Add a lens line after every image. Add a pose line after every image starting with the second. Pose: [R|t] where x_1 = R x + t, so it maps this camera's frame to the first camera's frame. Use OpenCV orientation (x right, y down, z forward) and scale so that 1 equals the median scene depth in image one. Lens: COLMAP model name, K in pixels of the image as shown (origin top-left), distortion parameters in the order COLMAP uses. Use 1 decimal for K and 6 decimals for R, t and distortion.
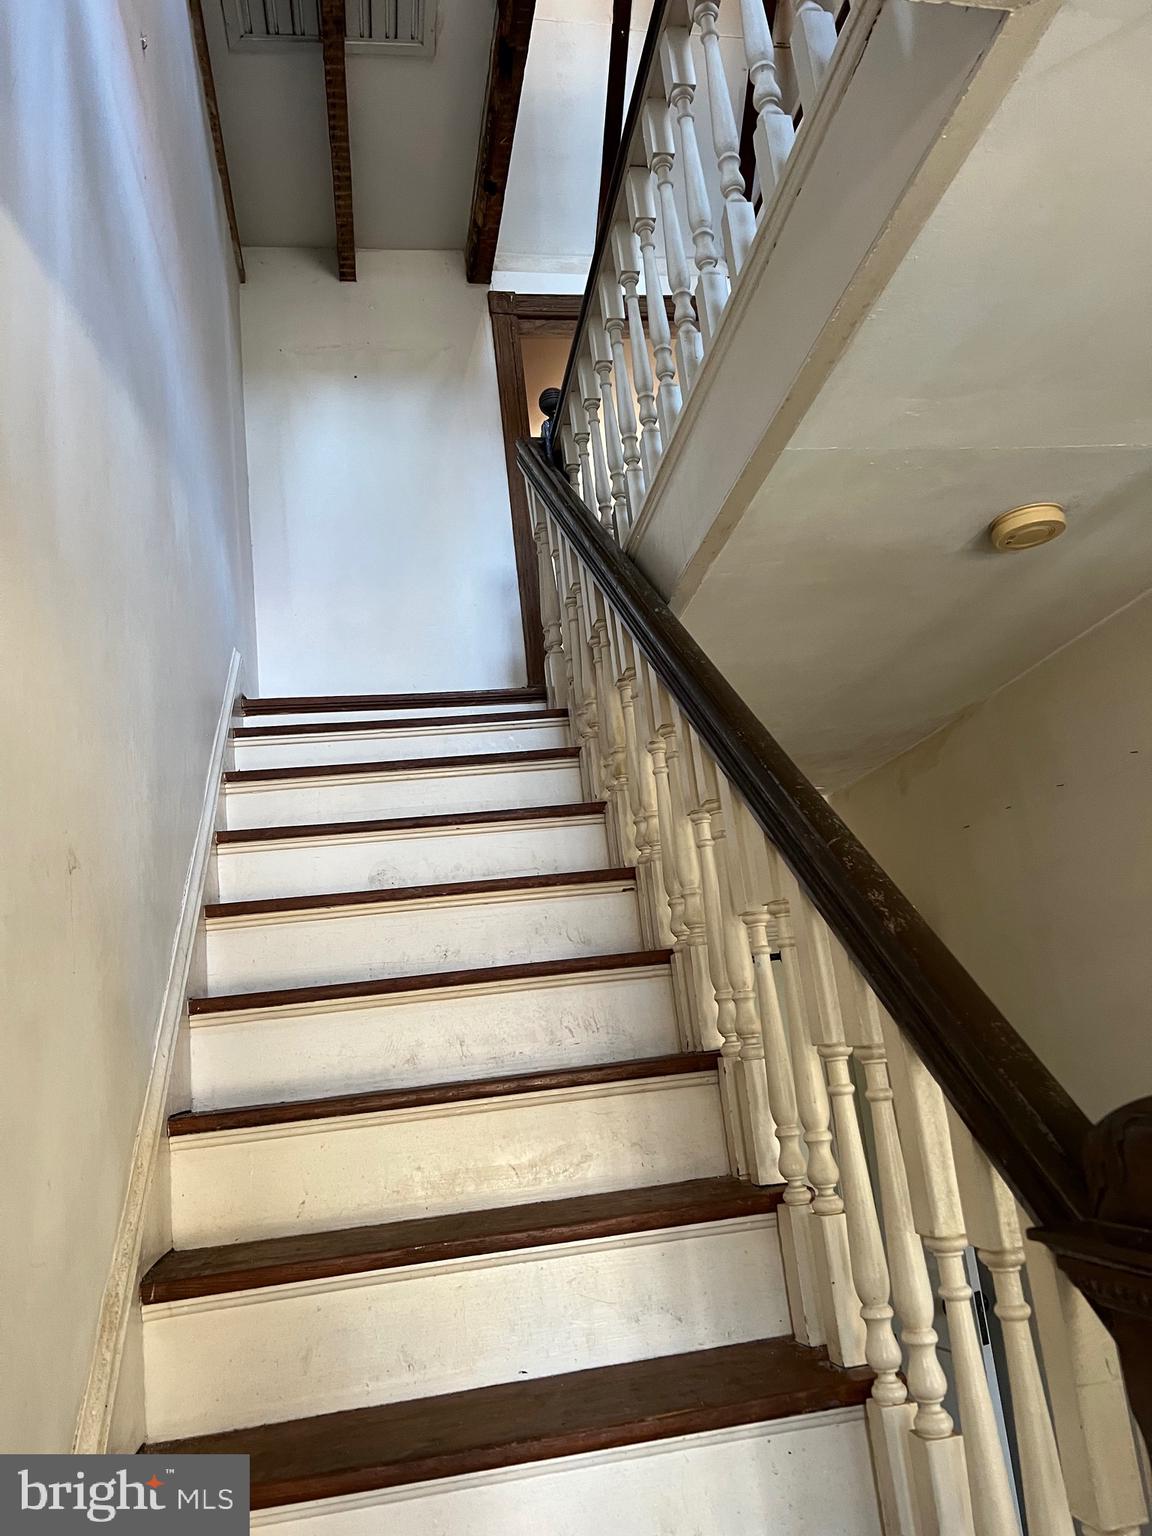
lens RADIAL K [[1153.0, 0, 582.6], [0, 1153.0, 766.2], [0, 0, 1]] dist [0.050303, -0.051369]
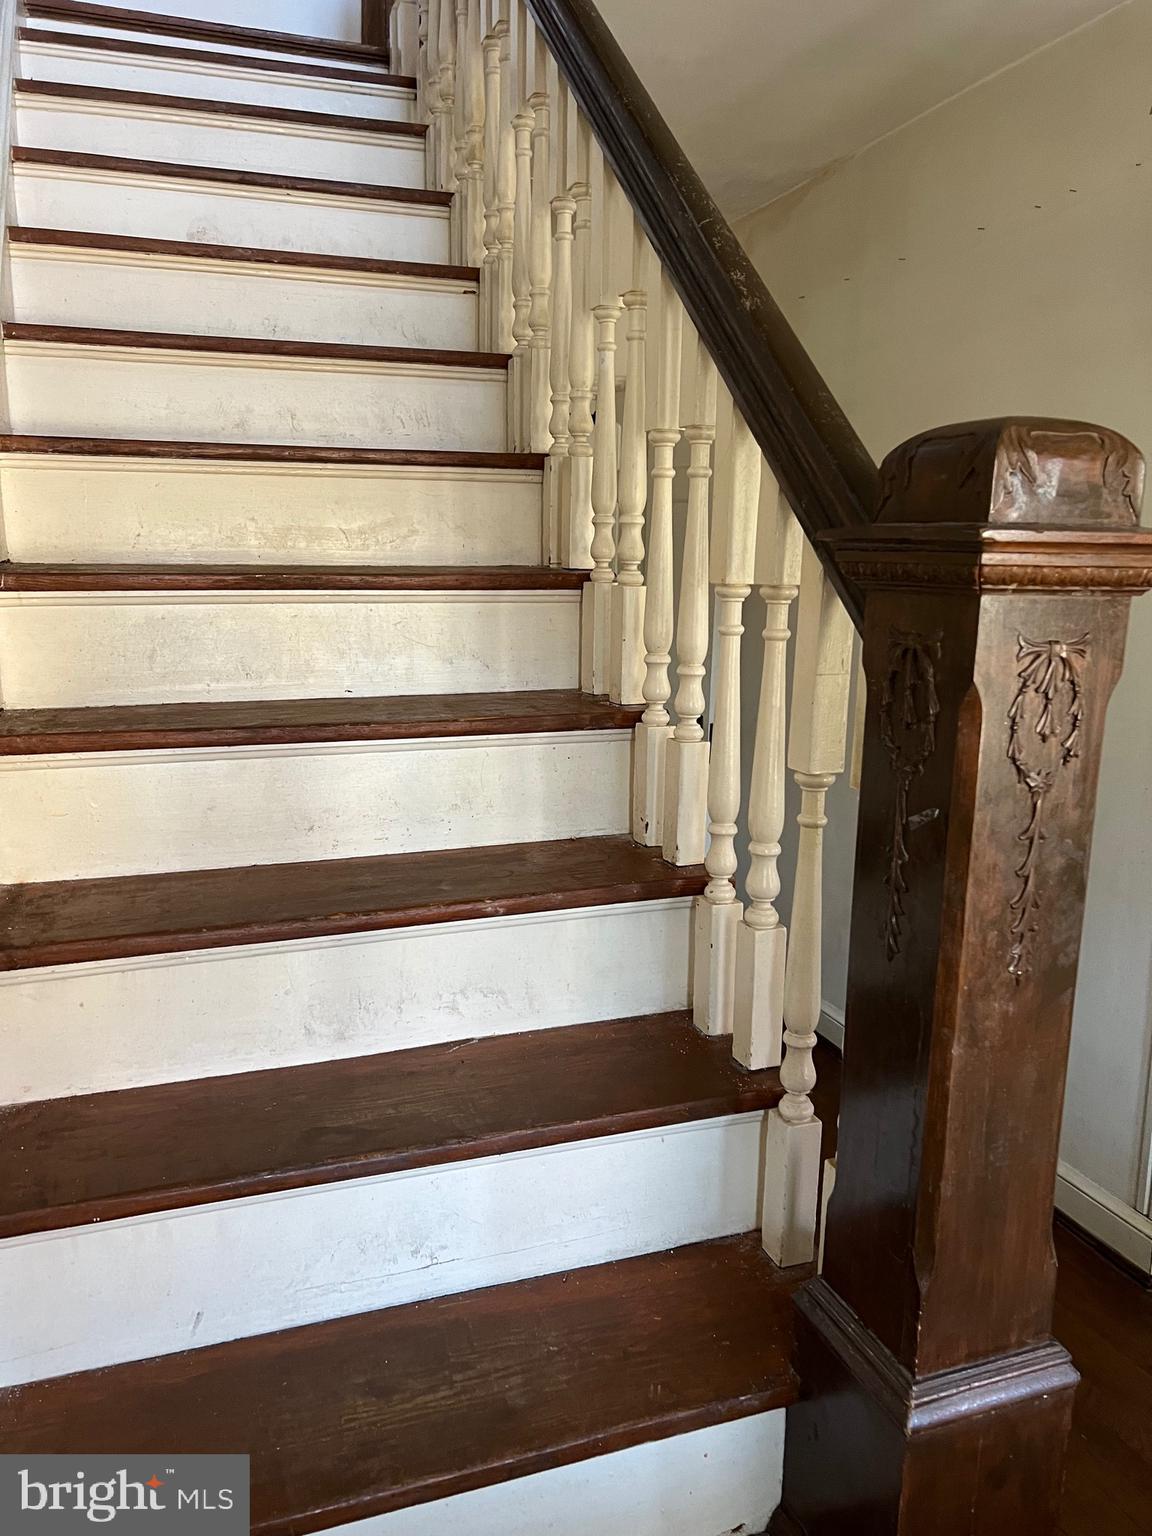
lens RADIAL K [[1153.0, 0, 575.4], [0, 1153.0, 771.6], [0, 0, 1]] dist [0.050303, -0.051369]
pose [[0.977135, 0.082311, 0.196041, -0.042817], [-0.157682, 0.899055, 0.408457, 0.076334], [-0.142632, -0.430030, 0.891477, -0.080333]]
